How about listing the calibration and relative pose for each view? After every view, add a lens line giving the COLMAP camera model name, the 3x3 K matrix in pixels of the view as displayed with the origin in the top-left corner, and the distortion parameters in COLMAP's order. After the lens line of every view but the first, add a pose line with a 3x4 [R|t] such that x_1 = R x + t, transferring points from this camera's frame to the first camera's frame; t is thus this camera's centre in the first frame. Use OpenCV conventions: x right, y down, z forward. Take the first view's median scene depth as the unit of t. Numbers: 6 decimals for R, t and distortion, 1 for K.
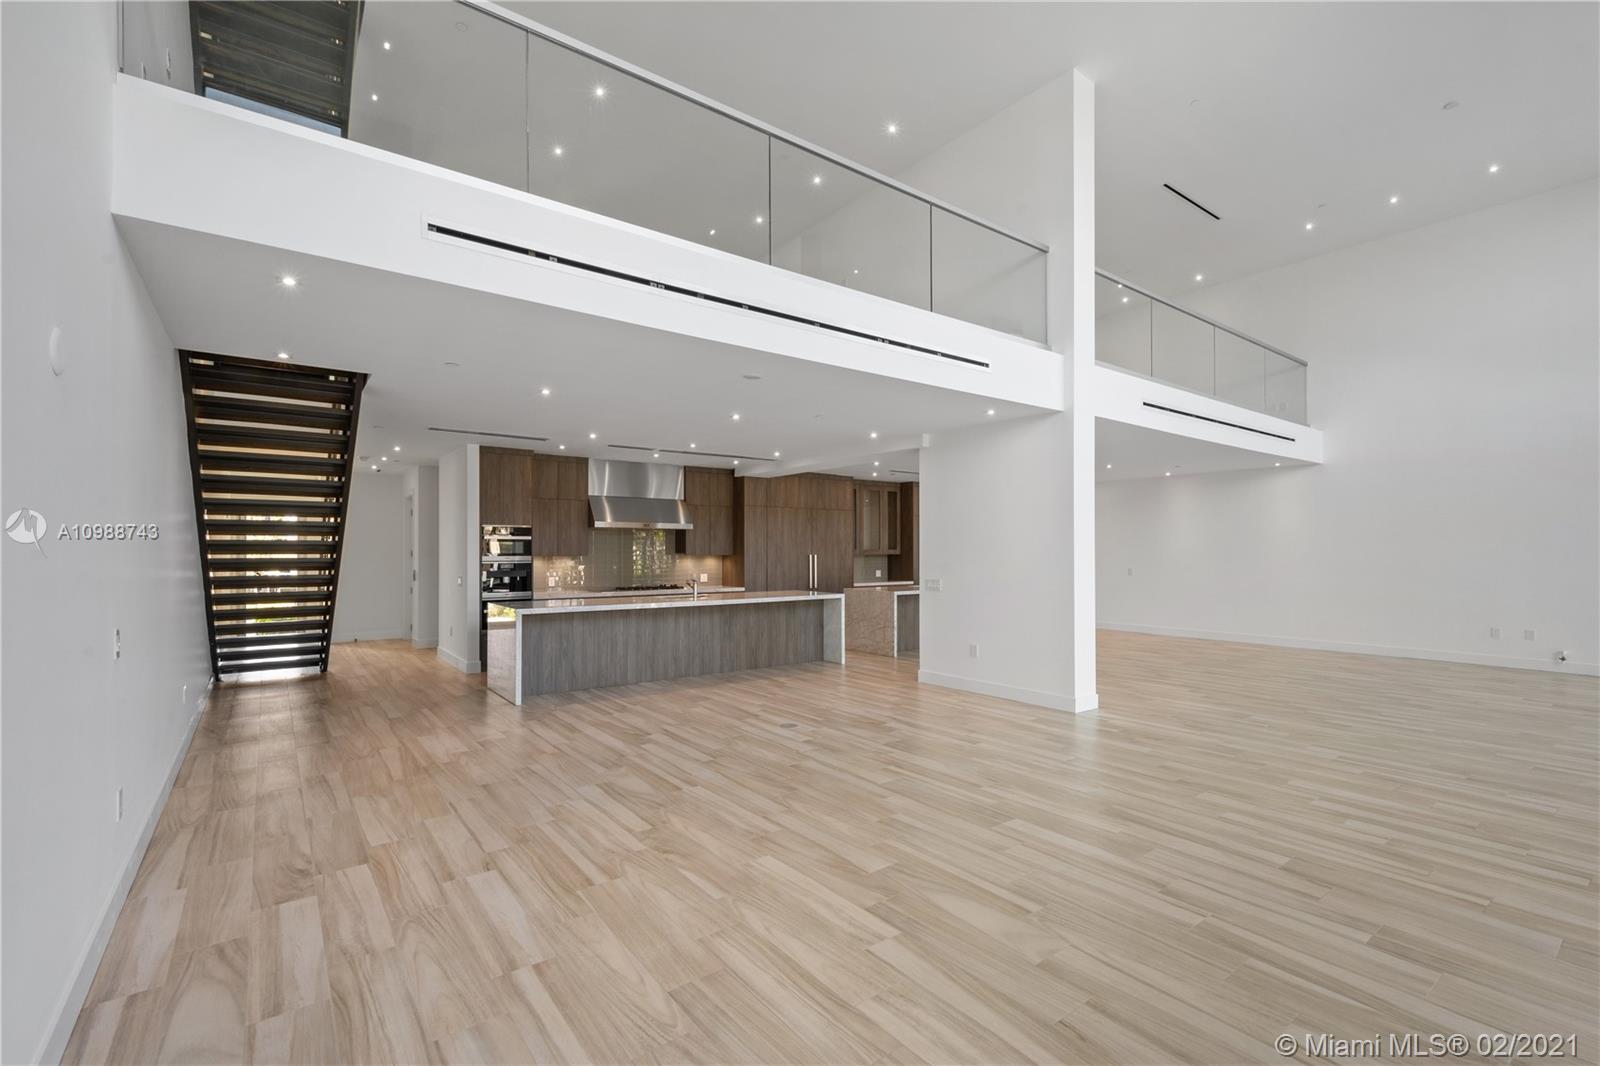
lens RADIAL K [[714.8, 0, 800.0], [0, 714.8, 533.0], [0, 0, 1]] dist [-0.002746, -0.000528]
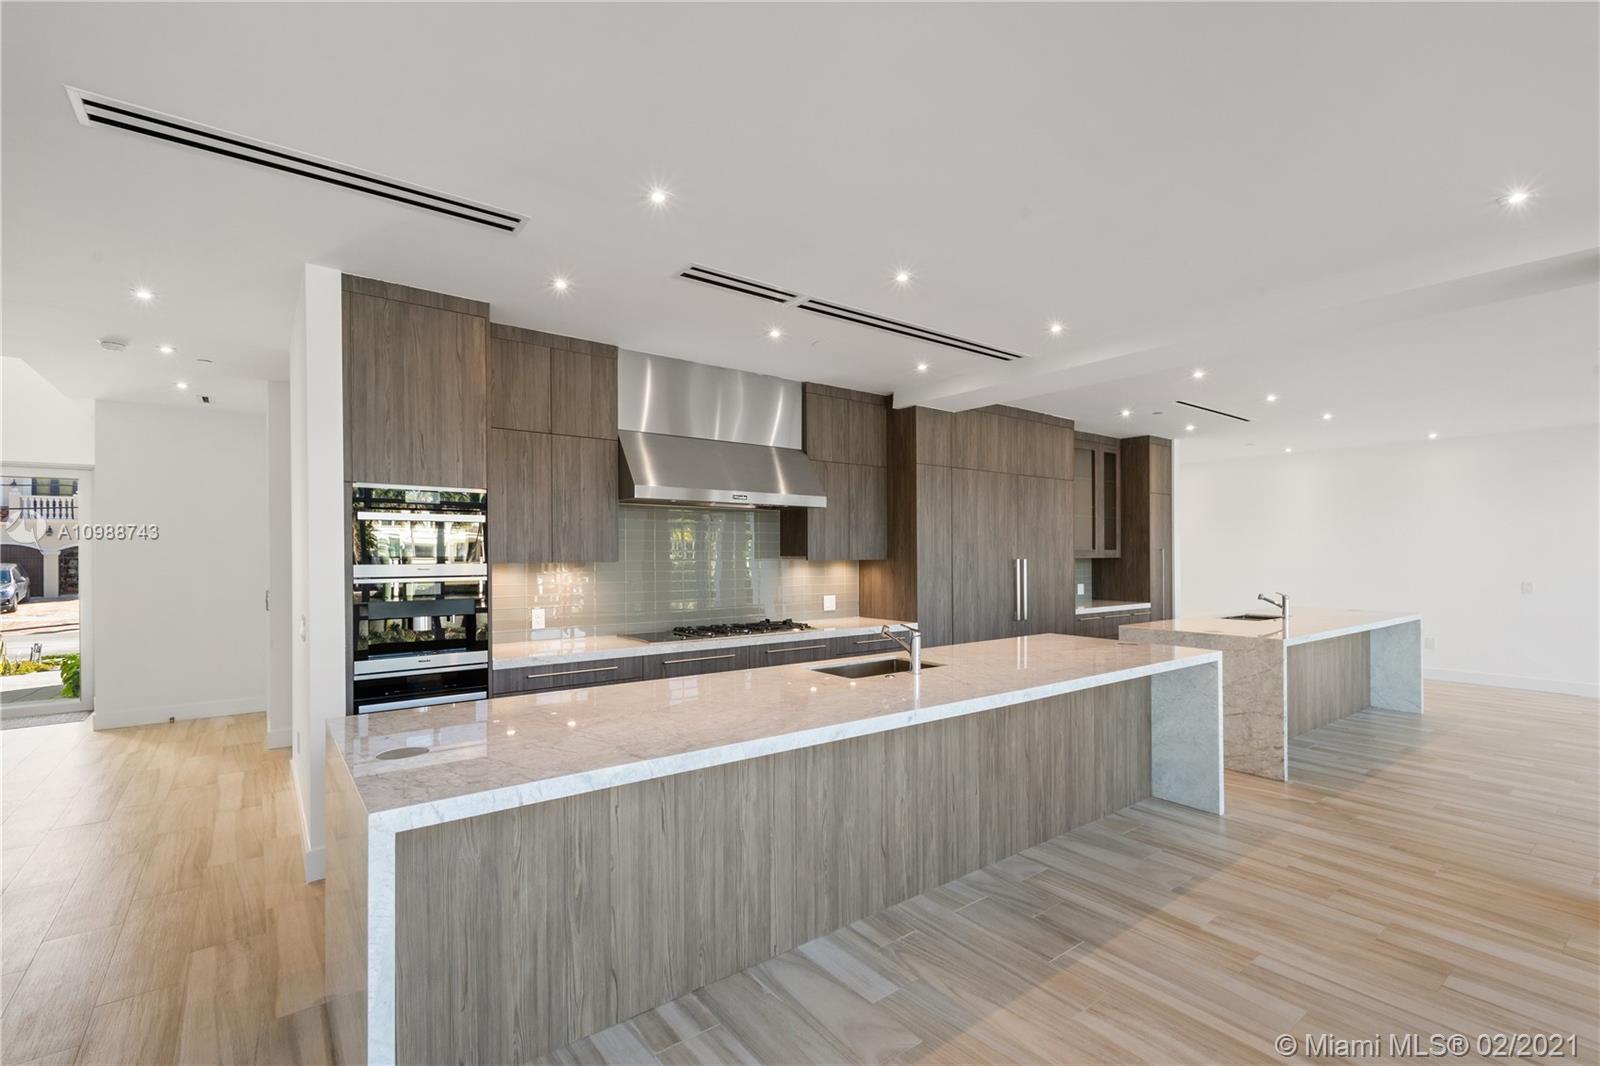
lens RADIAL K [[711.5, 0, 807.0], [0, 711.5, 541.8], [0, 0, 1]] dist [0.001488, -0.000001]
pose [[0.999697, -0.001976, 0.024549, -0.168499], [0.001776, 0.999965, 0.008154, 0.013642], [-0.024564, -0.008108, 0.999665, 0.489975]]
